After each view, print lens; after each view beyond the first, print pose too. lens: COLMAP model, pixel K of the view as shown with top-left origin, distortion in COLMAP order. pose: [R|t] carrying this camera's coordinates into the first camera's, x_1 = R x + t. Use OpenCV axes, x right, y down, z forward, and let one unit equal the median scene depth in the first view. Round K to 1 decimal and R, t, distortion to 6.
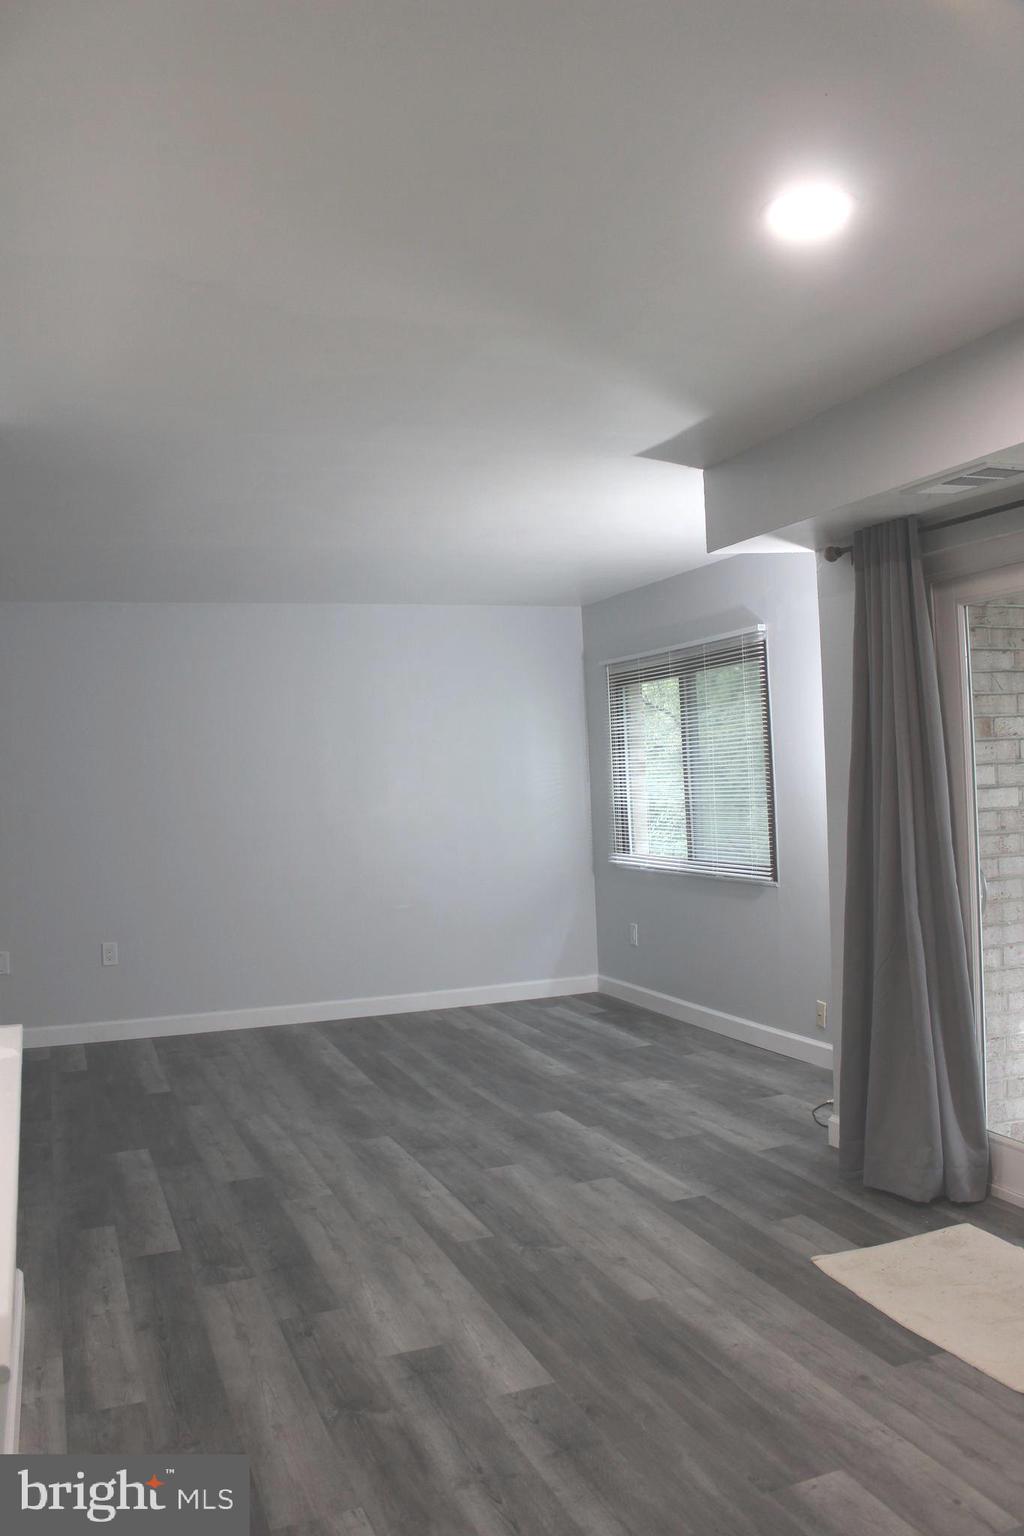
lens RADIAL K [[1264.5, 0, 512.0], [0, 1264.5, 768.0], [0, 0, 1]] dist [-0.169115, 0.141369]
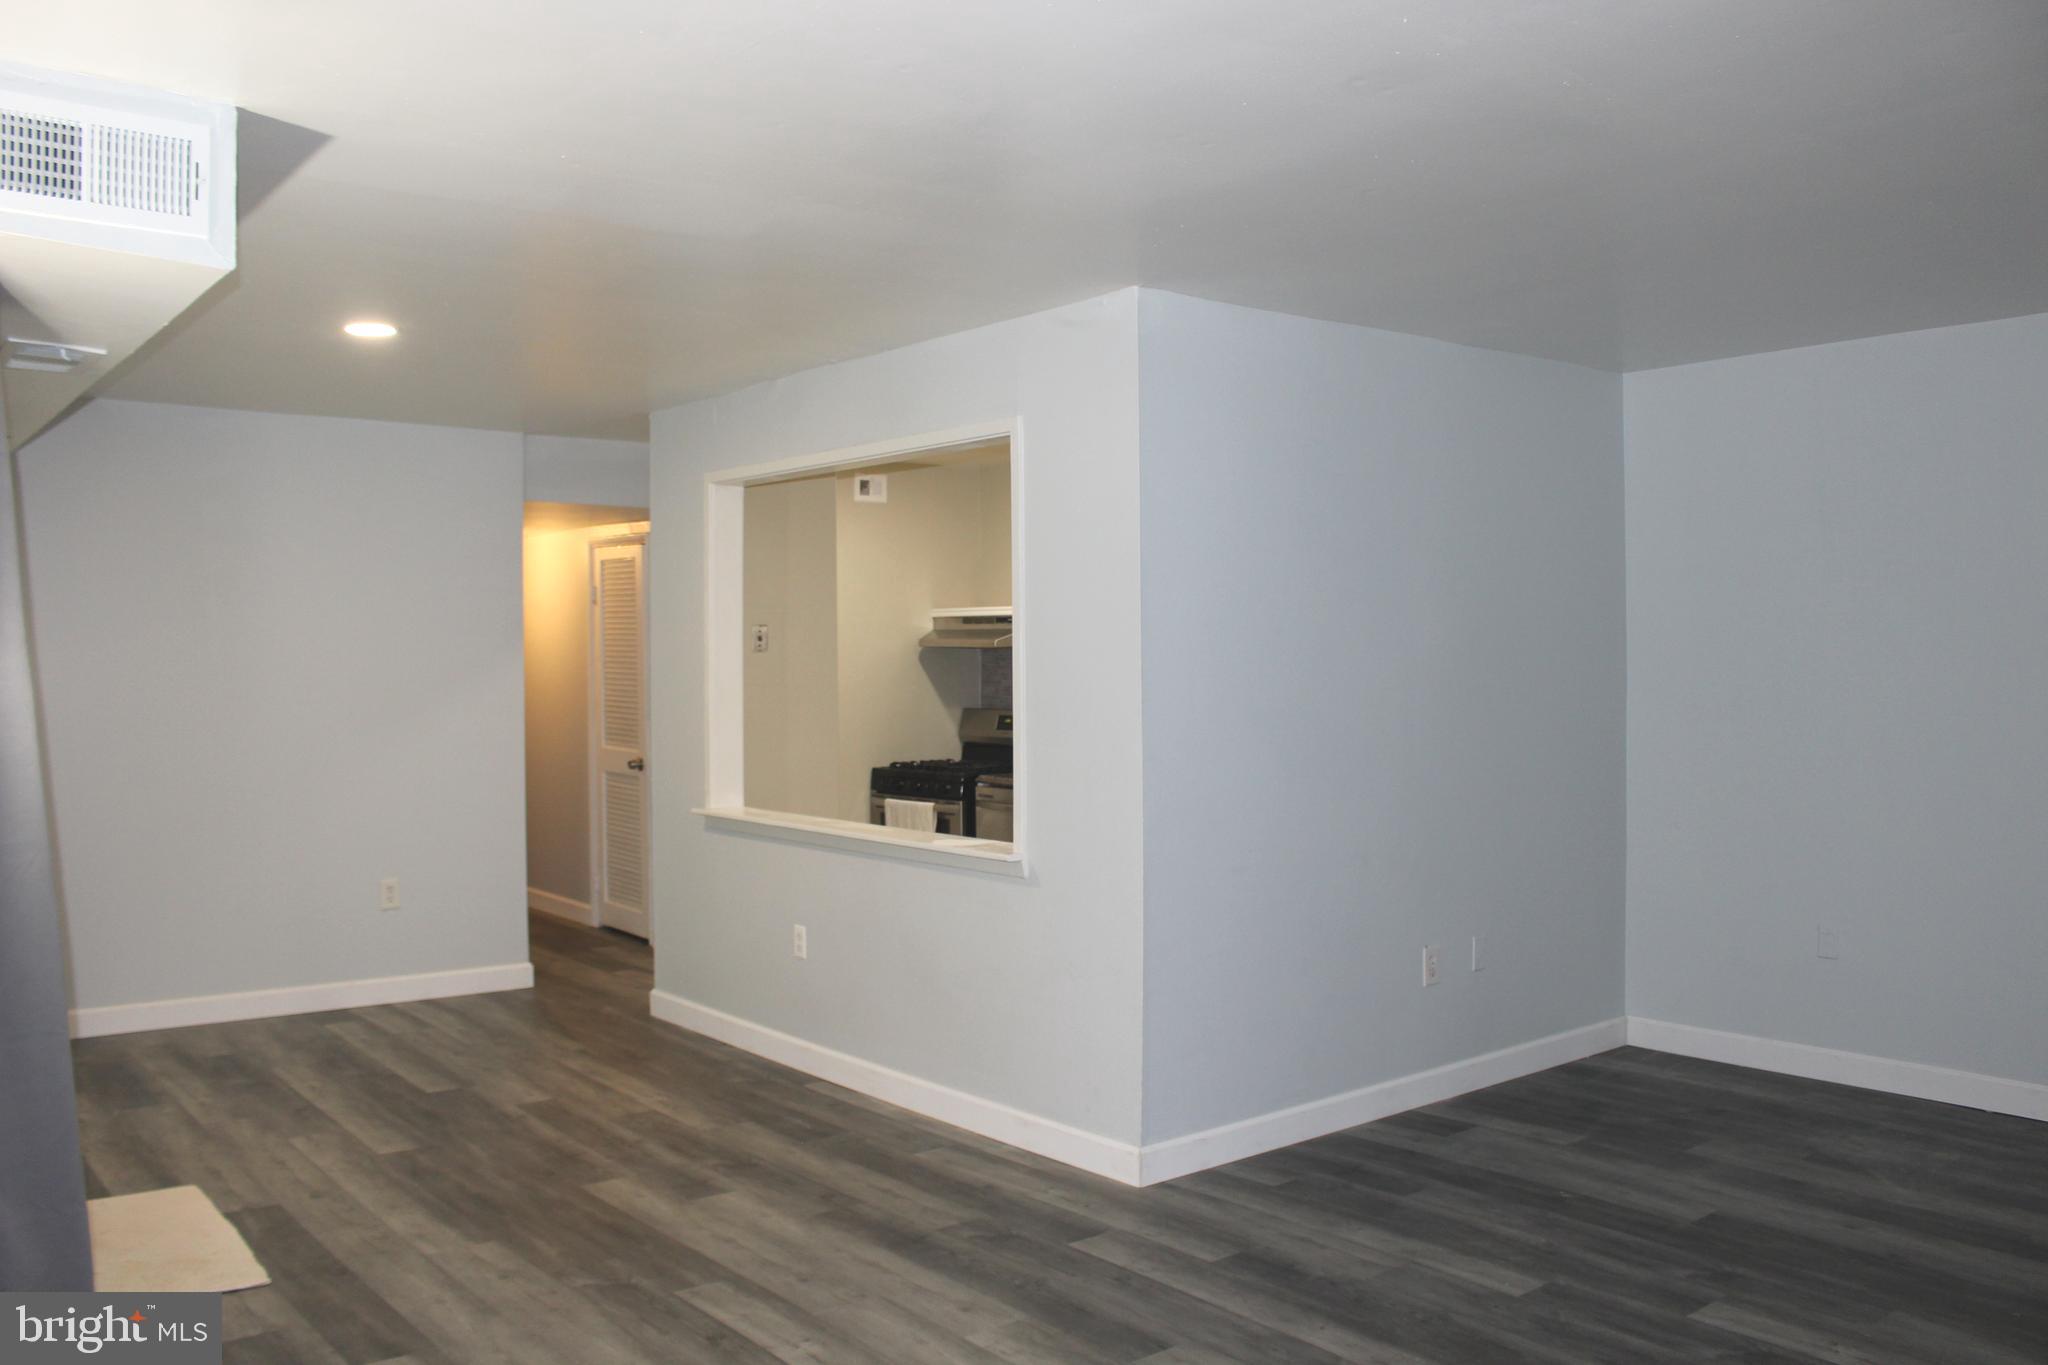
lens RADIAL K [[1686.0, 0, 1018.1], [0, 1686.0, 688.6], [0, 0, 1]] dist [-0.169115, 0.141369]
pose [[-0.950302, 0.051488, -0.307042, 0.074339], [0.045674, 0.998616, 0.026093, 0.000480], [0.307960, 0.010773, -0.951338, 2.024642]]
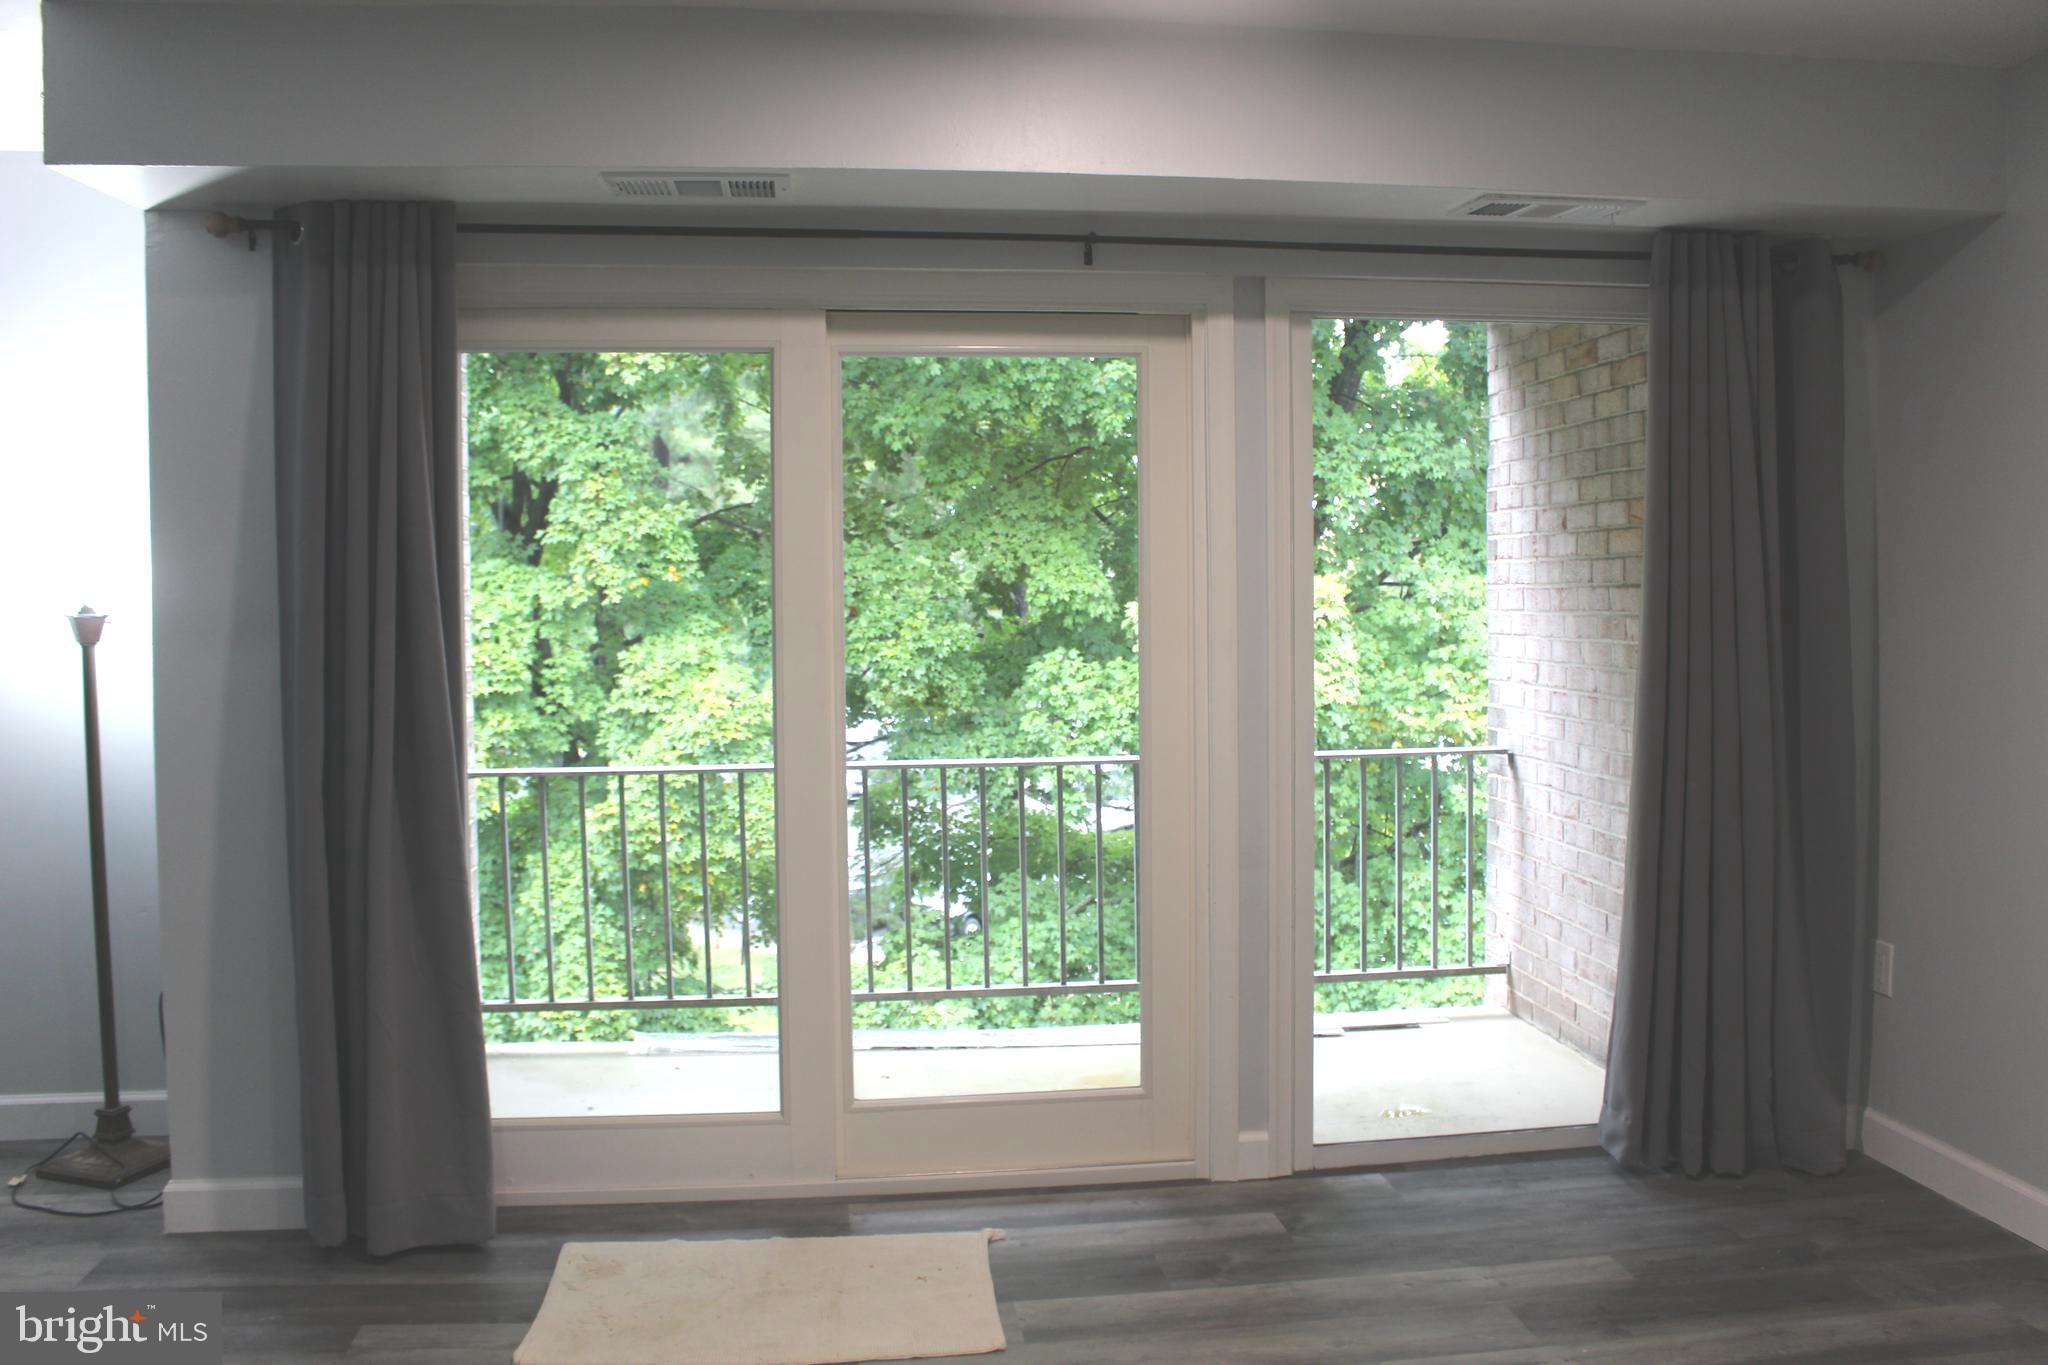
lens RADIAL K [[1686.0, 0, 1018.1], [0, 1686.0, 688.6], [0, 0, 1]] dist [-0.169115, 0.141369]
pose [[0.246448, -0.015406, 0.969034, -0.480595], [-0.007271, 0.999816, 0.017745, 0.037187], [-0.969129, -0.011419, 0.246291, 0.531949]]
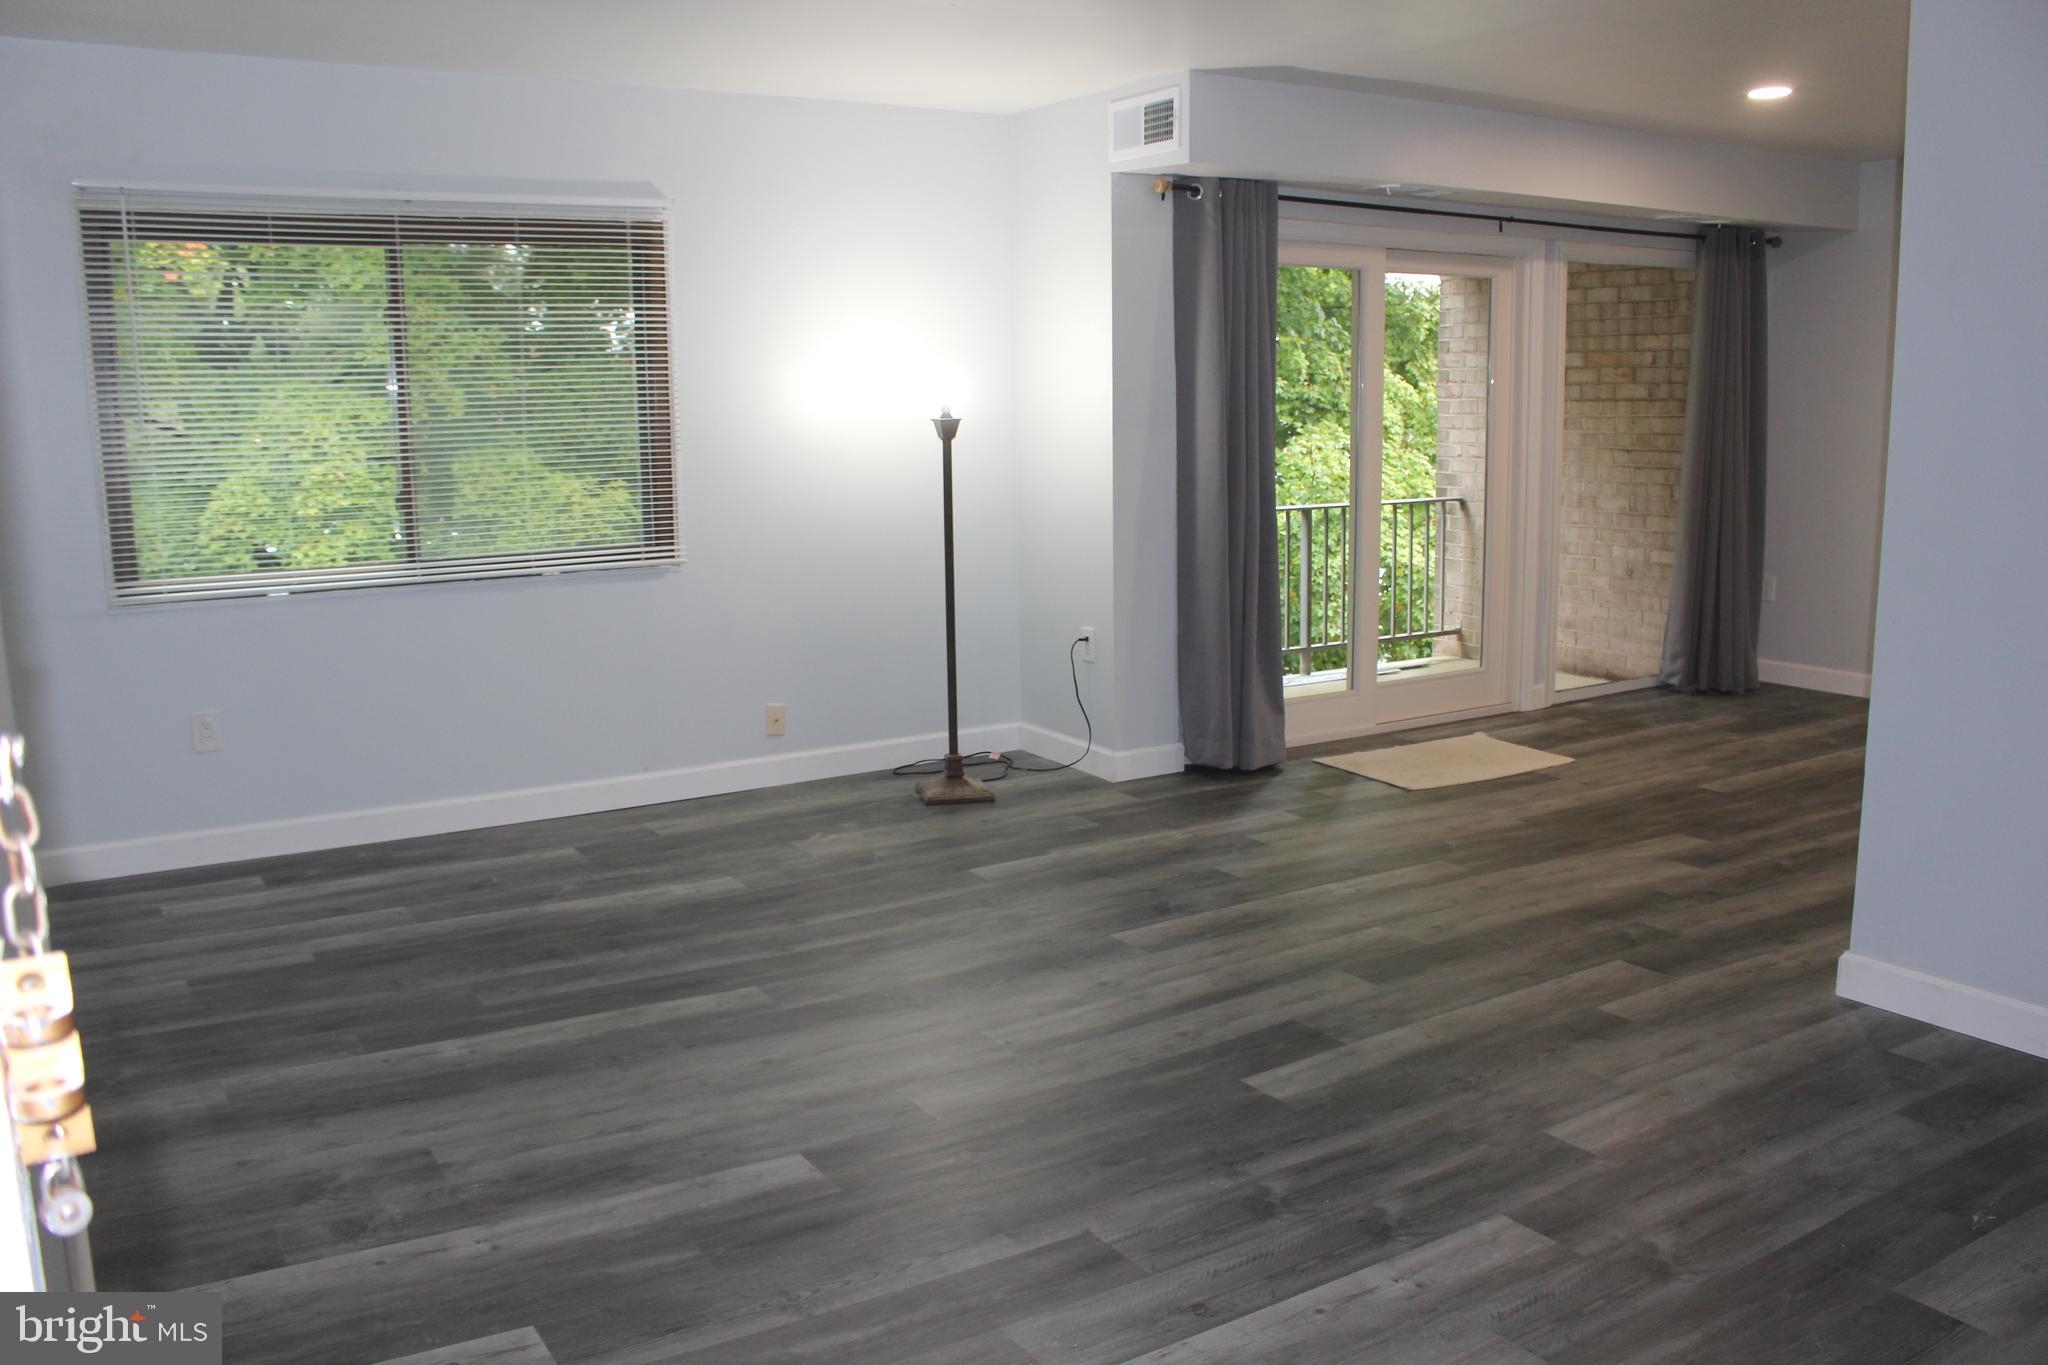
lens RADIAL K [[1686.0, 0, 1018.1], [0, 1686.0, 688.6], [0, 0, 1]] dist [-0.169115, 0.141369]
pose [[-0.194247, -0.124298, 0.973046, -1.244801], [0.014950, 0.991449, 0.129633, 0.064939], [-0.980839, 0.039728, -0.190728, 1.602377]]
